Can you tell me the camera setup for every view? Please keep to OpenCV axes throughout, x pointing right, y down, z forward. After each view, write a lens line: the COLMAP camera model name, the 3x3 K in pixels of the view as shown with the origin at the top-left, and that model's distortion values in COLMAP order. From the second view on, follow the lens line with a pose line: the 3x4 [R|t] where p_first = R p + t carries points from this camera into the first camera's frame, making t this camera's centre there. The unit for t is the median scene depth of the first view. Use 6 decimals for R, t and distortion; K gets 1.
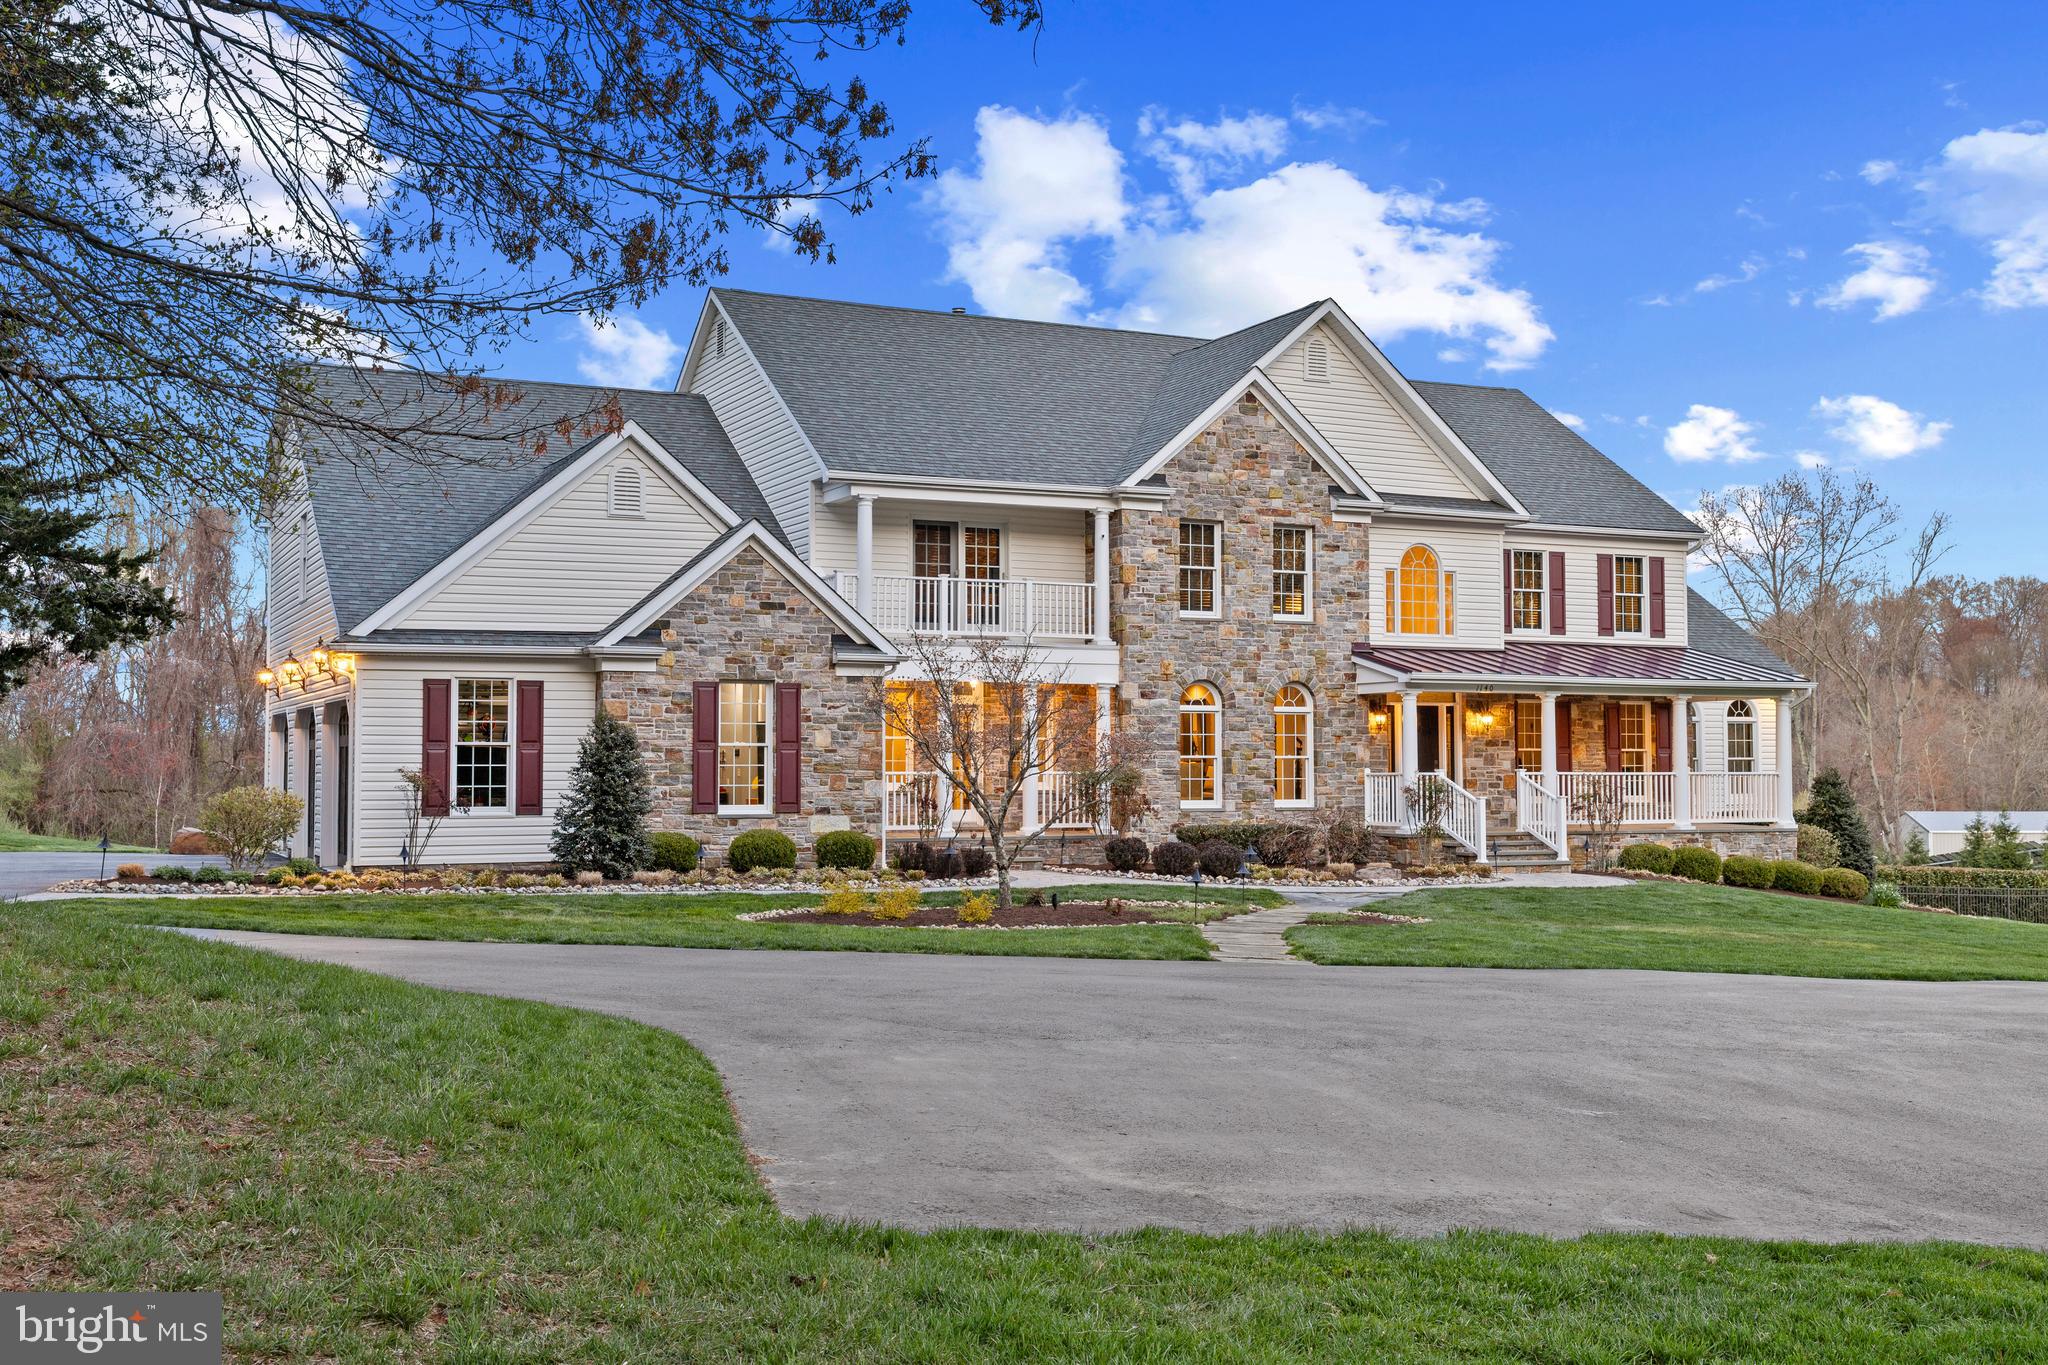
lens RADIAL K [[1992.1, 0, 1013.2], [0, 1992.1, 685.5], [0, 0, 1]] dist [0.006999, 0.000000]
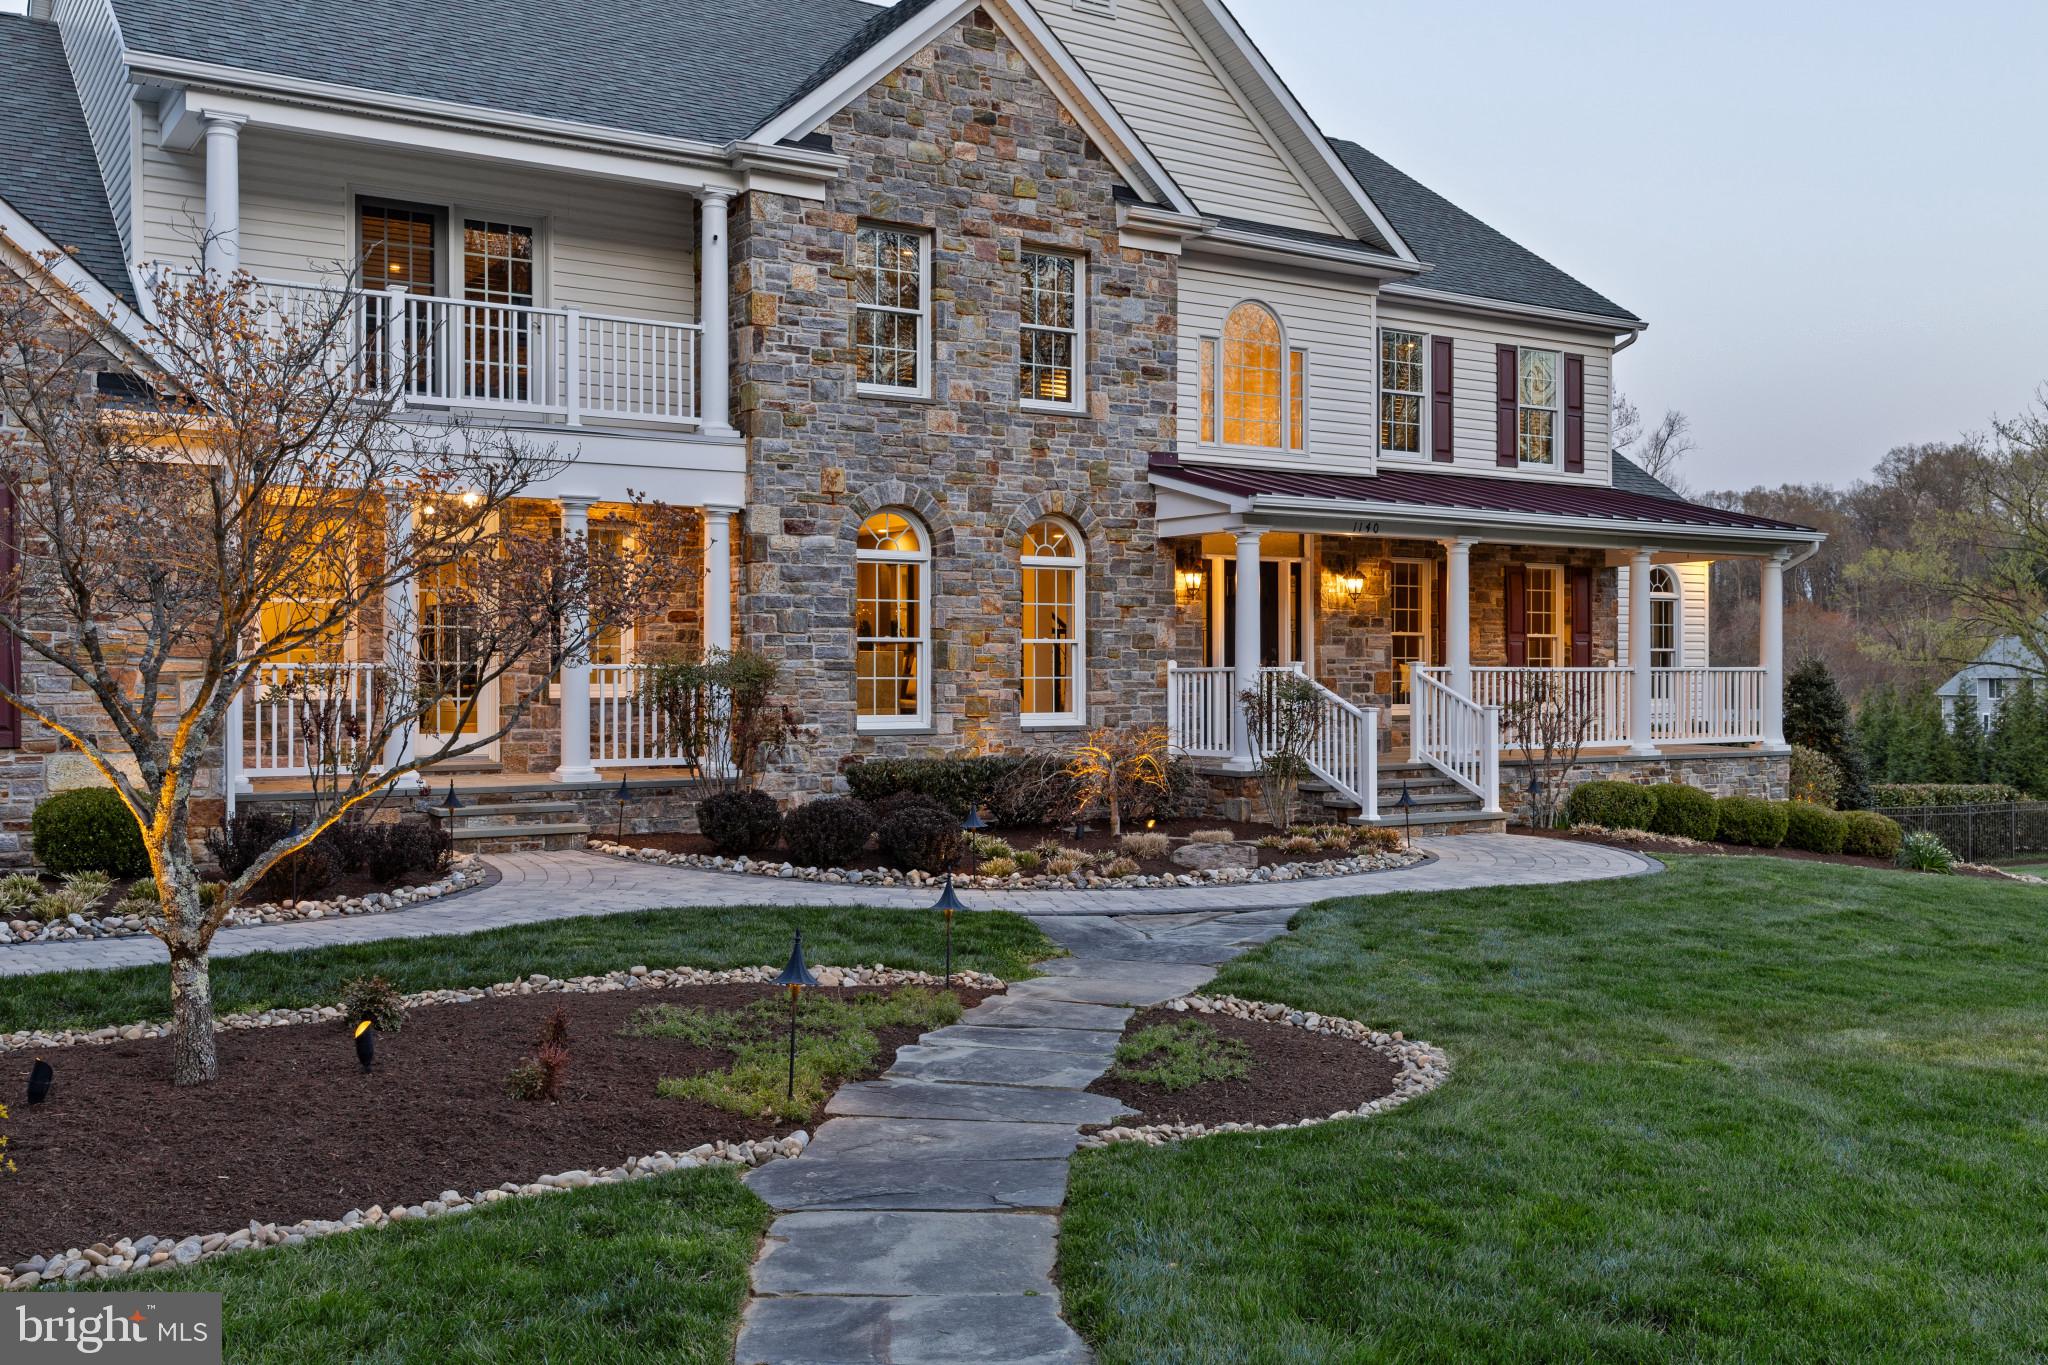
lens RADIAL K [[1871.1, 0, 1020.0], [0, 1871.1, 672.7], [0, 0, 1]] dist [-0.011324, -0.001741]
pose [[0.991182, -0.000285, 0.132511, 0.057919], [-0.005359, 0.999093, 0.042239, 0.022167], [-0.132403, -0.042577, 0.990281, 0.454213]]
